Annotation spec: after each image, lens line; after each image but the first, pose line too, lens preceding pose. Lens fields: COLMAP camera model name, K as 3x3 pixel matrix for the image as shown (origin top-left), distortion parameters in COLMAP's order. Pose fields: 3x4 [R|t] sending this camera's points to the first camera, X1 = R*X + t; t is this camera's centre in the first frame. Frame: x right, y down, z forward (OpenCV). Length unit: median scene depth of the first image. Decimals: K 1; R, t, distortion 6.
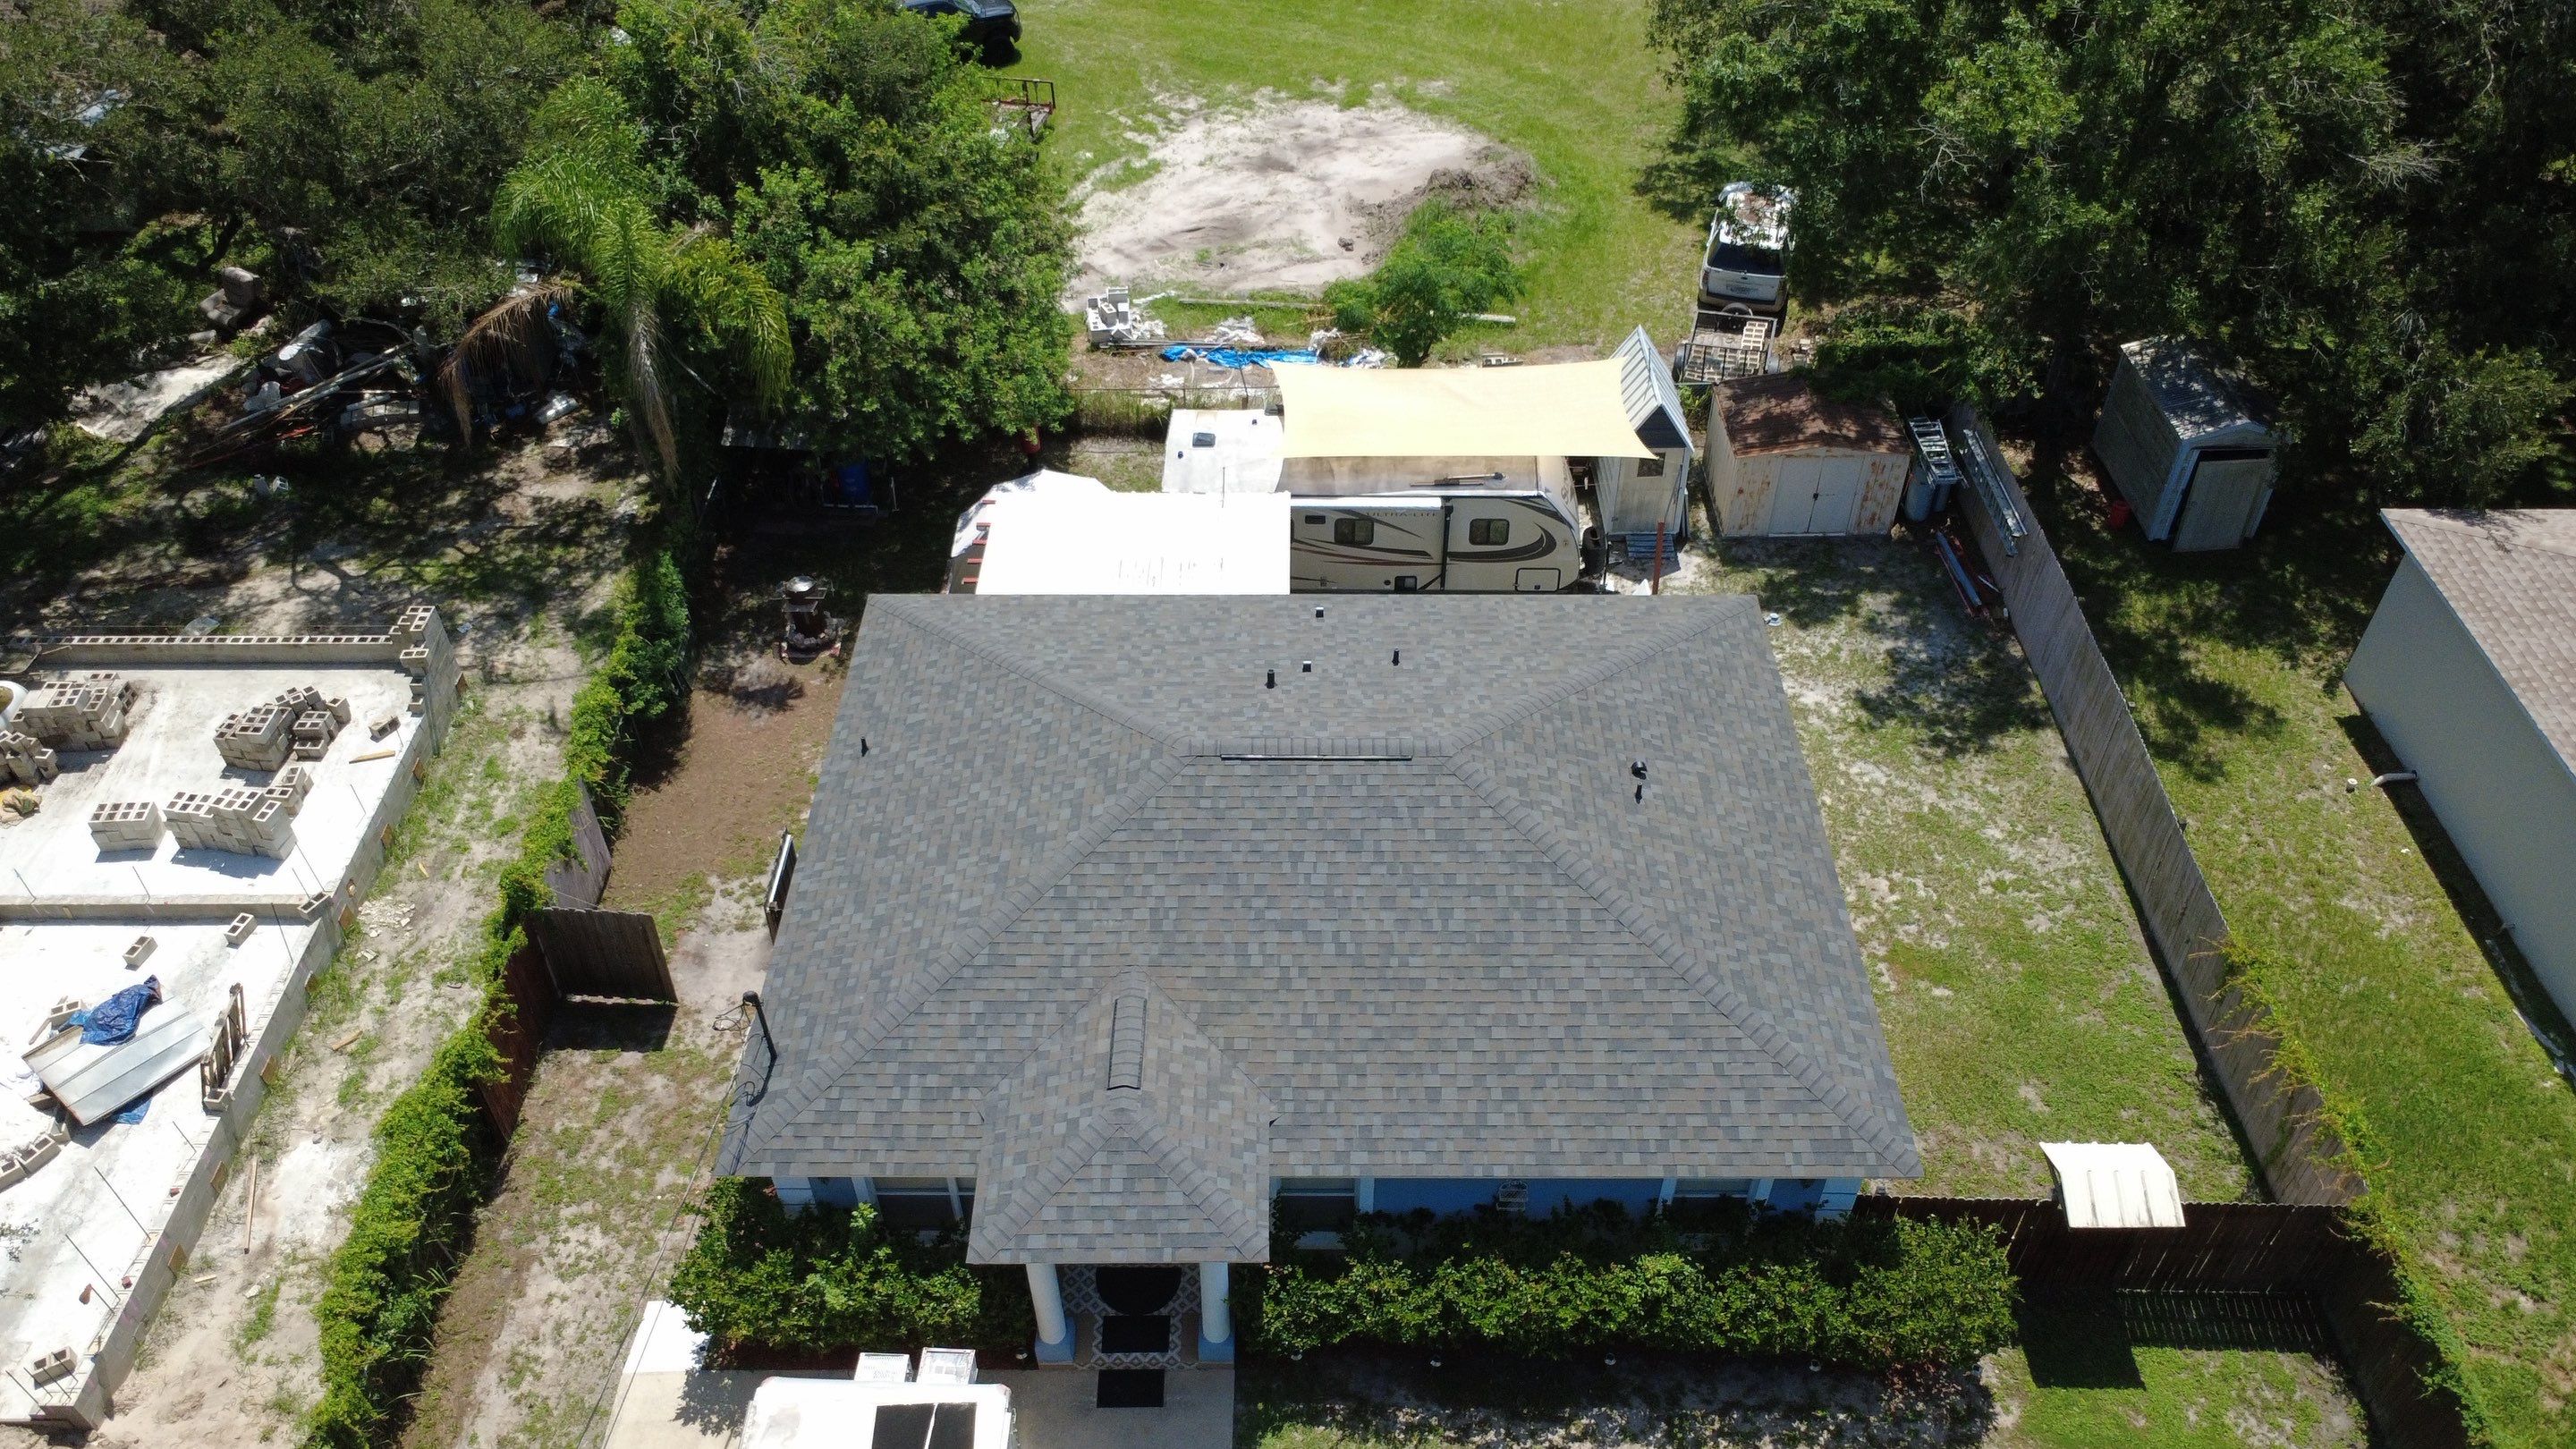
lens RADIAL K [[1876.0, 0, 1283.3], [0, 1876.0, 723.7], [0, 0, 1]] dist [0.002089, -0.001402]
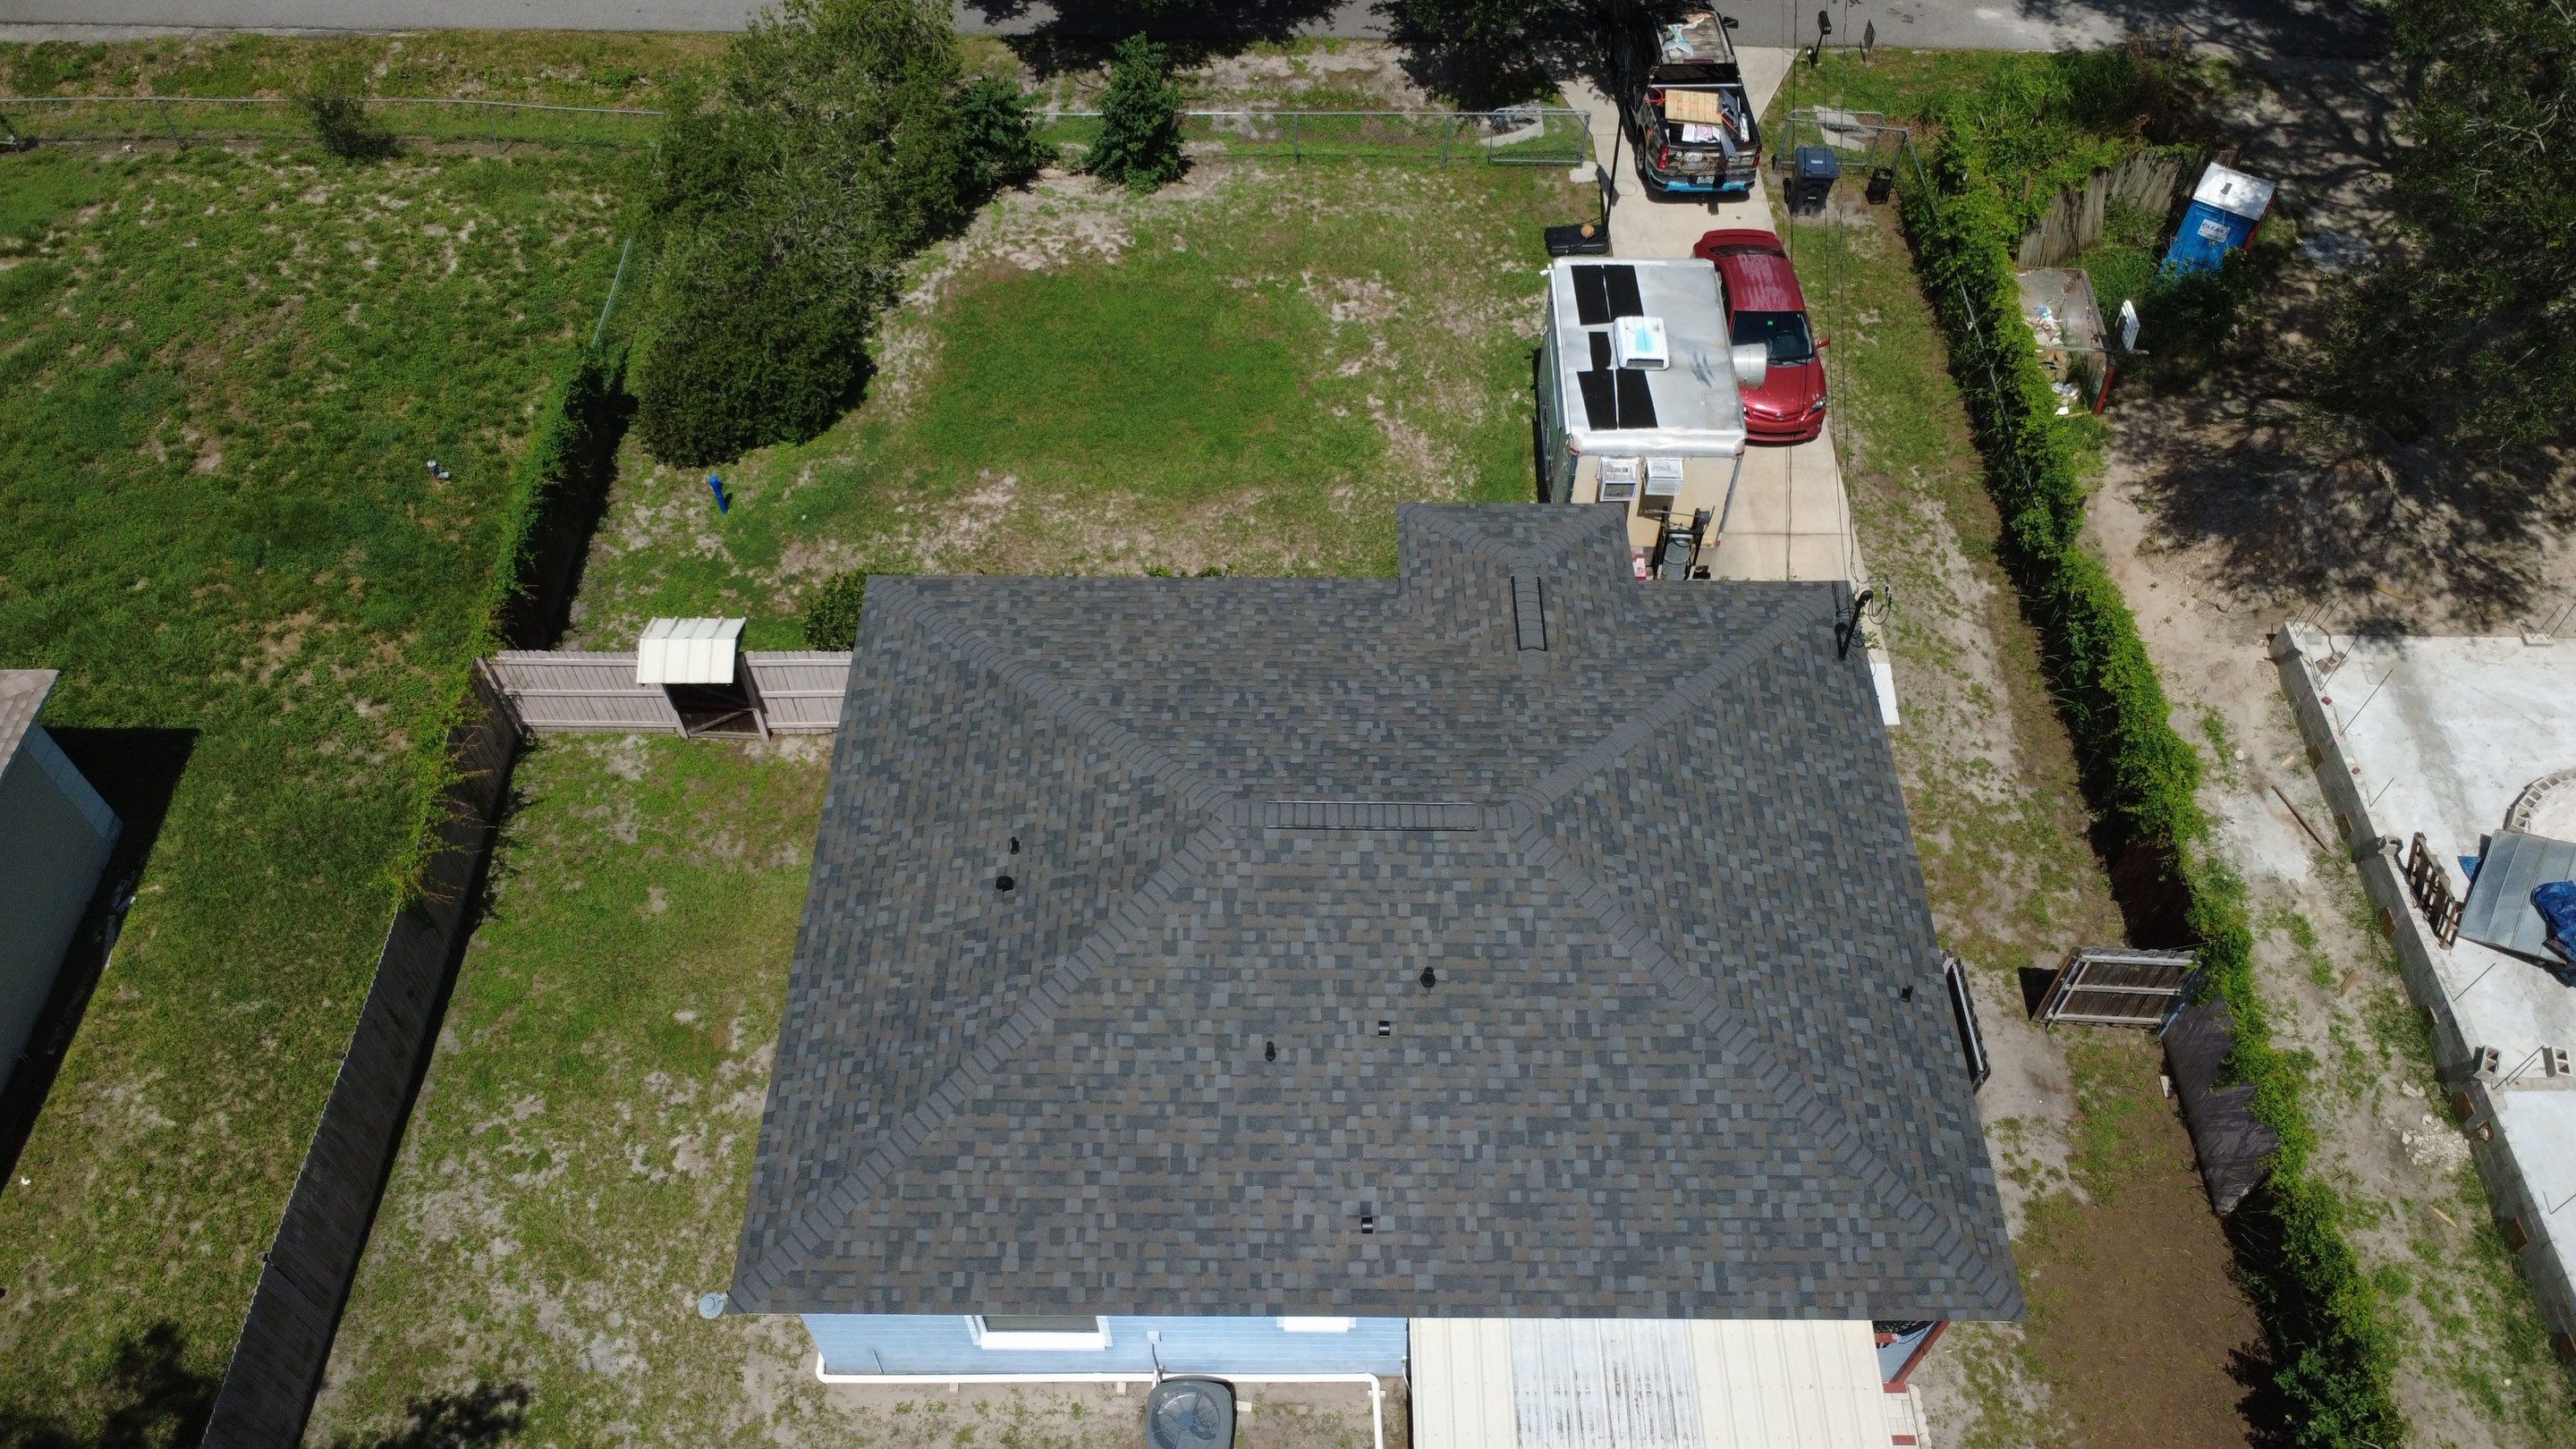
lens RADIAL K [[1876.0, 0, 1284.5], [0, 1876.0, 722.2], [0, 0, 1]] dist [0.002089, -0.001402]
pose [[-0.999993, -0.002309, -0.002783, 0.058530], [-0.002588, -0.080739, 0.996732, -0.828982], [-0.002527, 0.996733, 0.080732, 0.828277]]
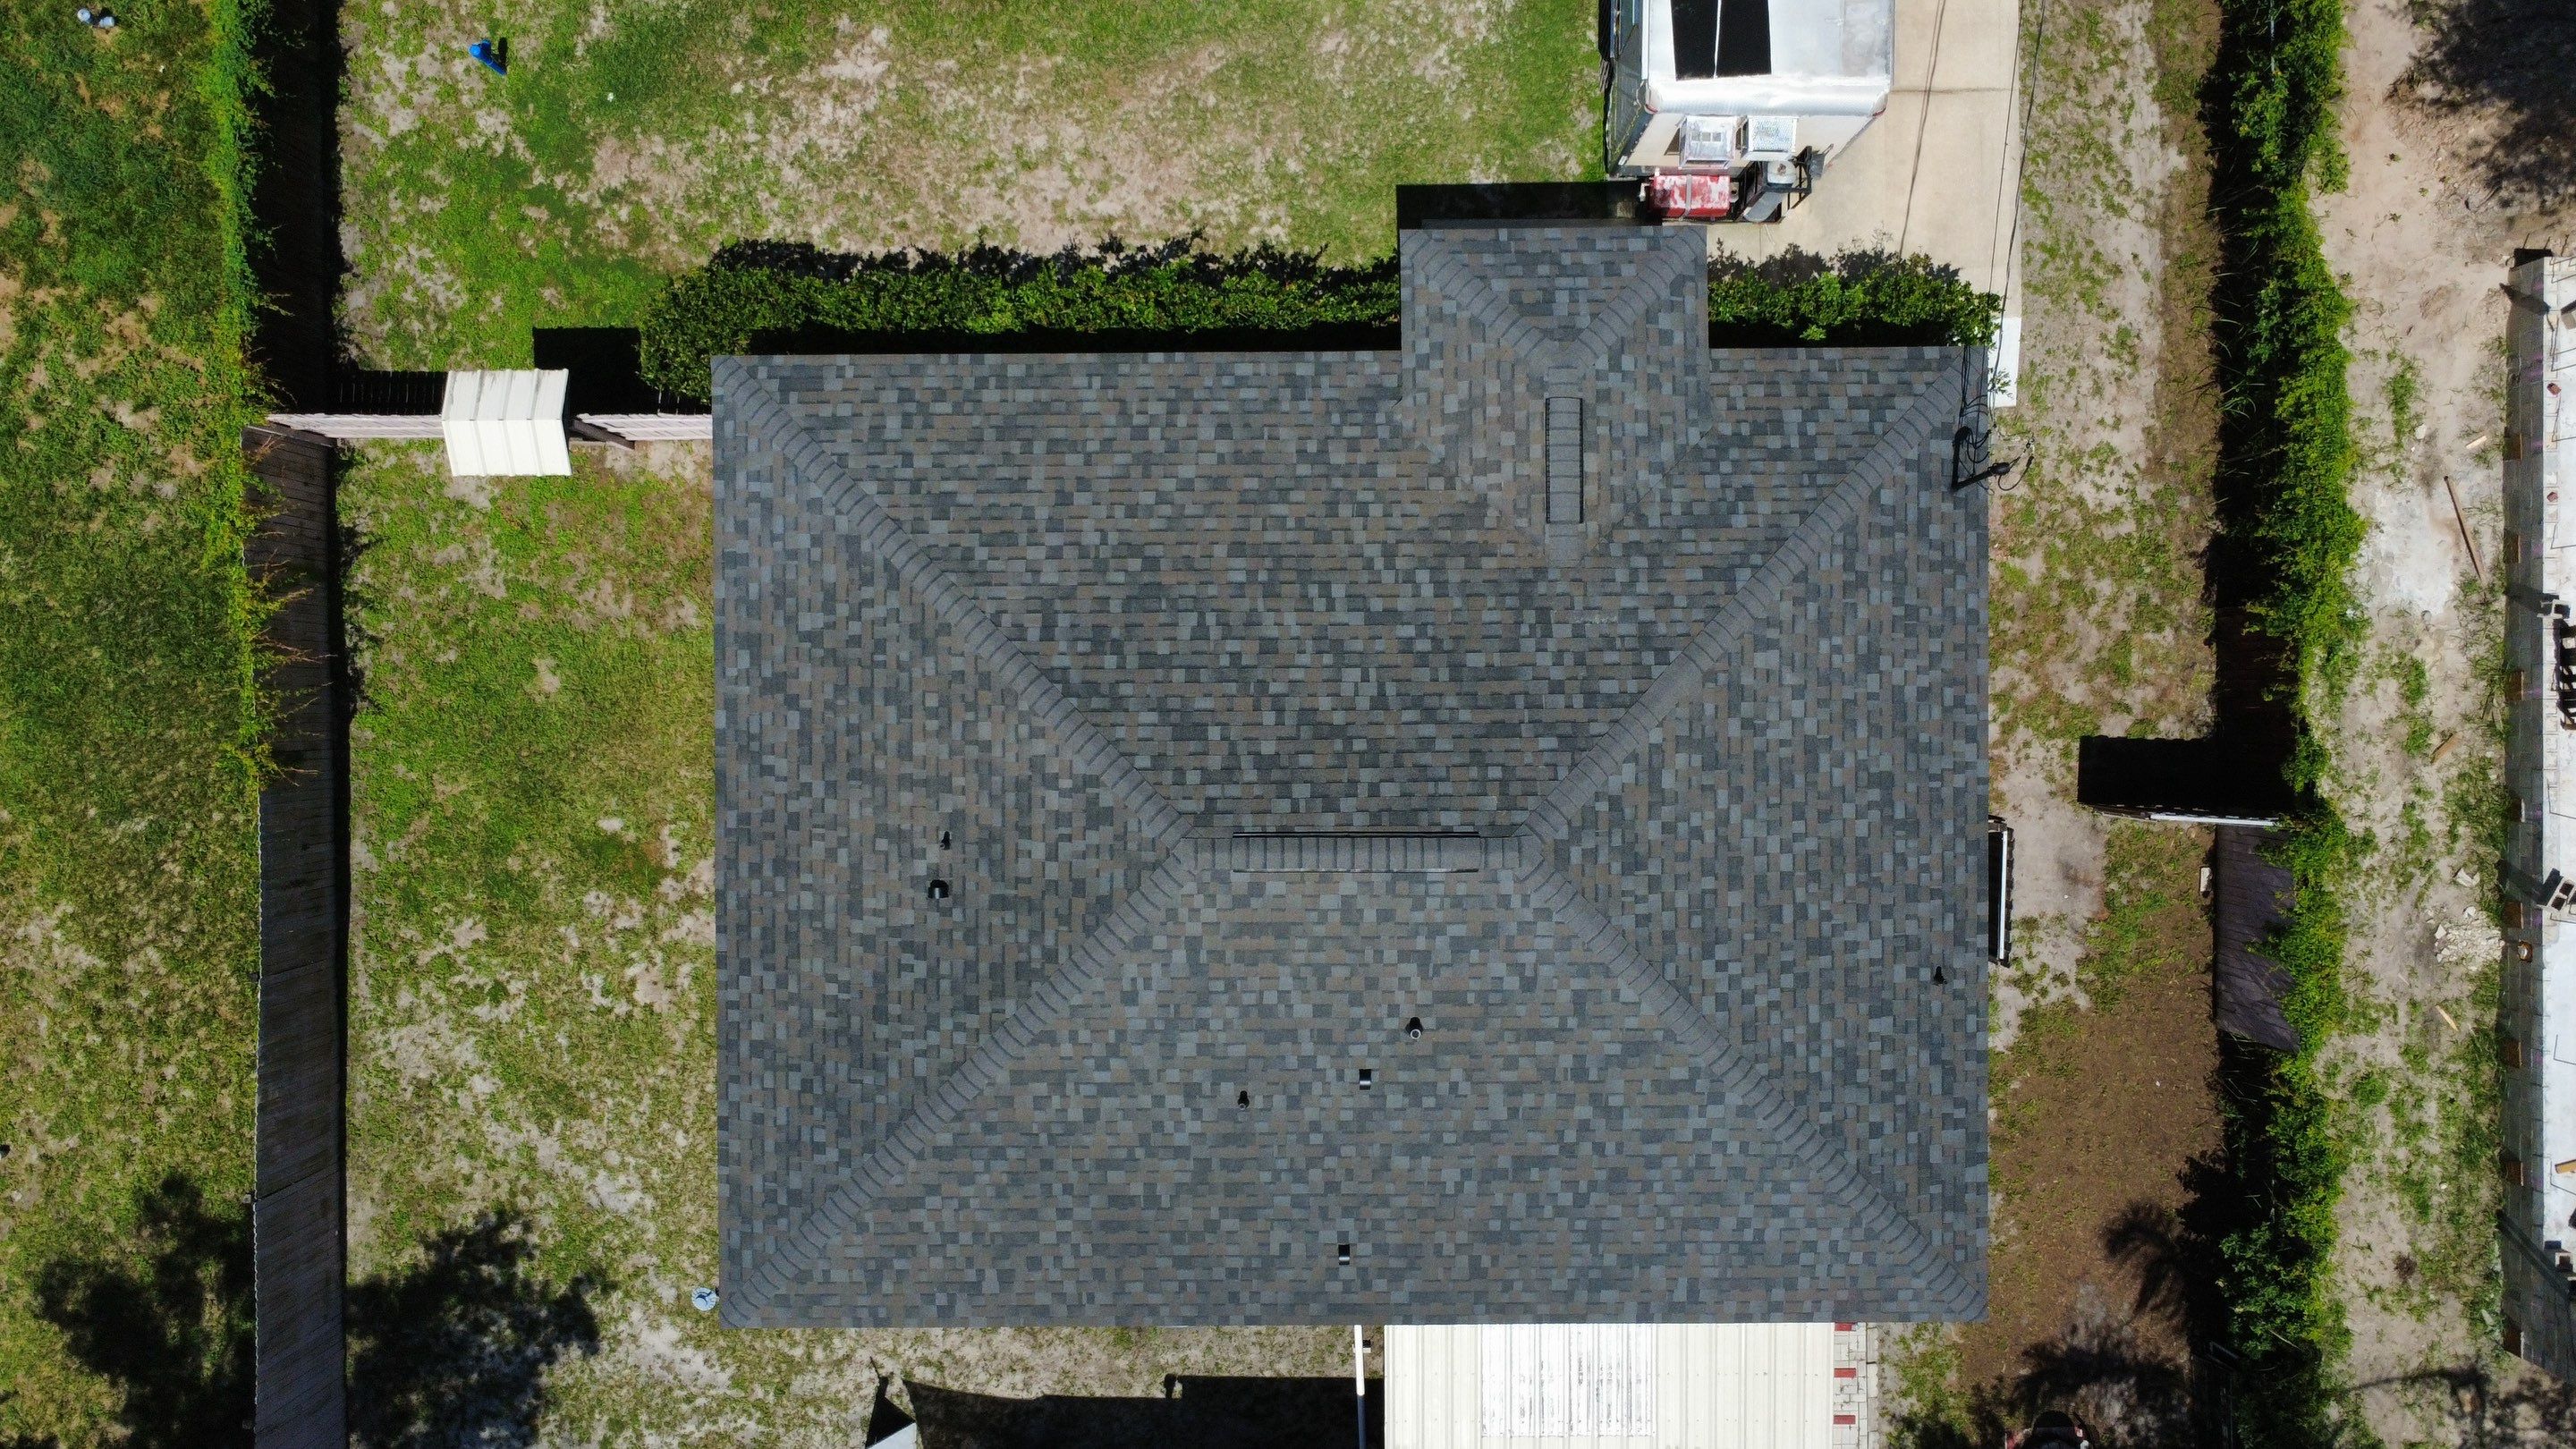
lens RADIAL K [[1876.0, 0, 1286.0], [0, 1876.0, 719.3], [0, 0, 1]] dist [0.002089, -0.001402]
pose [[-0.999945, 0.010042, 0.003181, 0.040818], [-0.004560, -0.684898, 0.728624, -0.481109], [0.009495, 0.728569, 0.684906, 0.403922]]
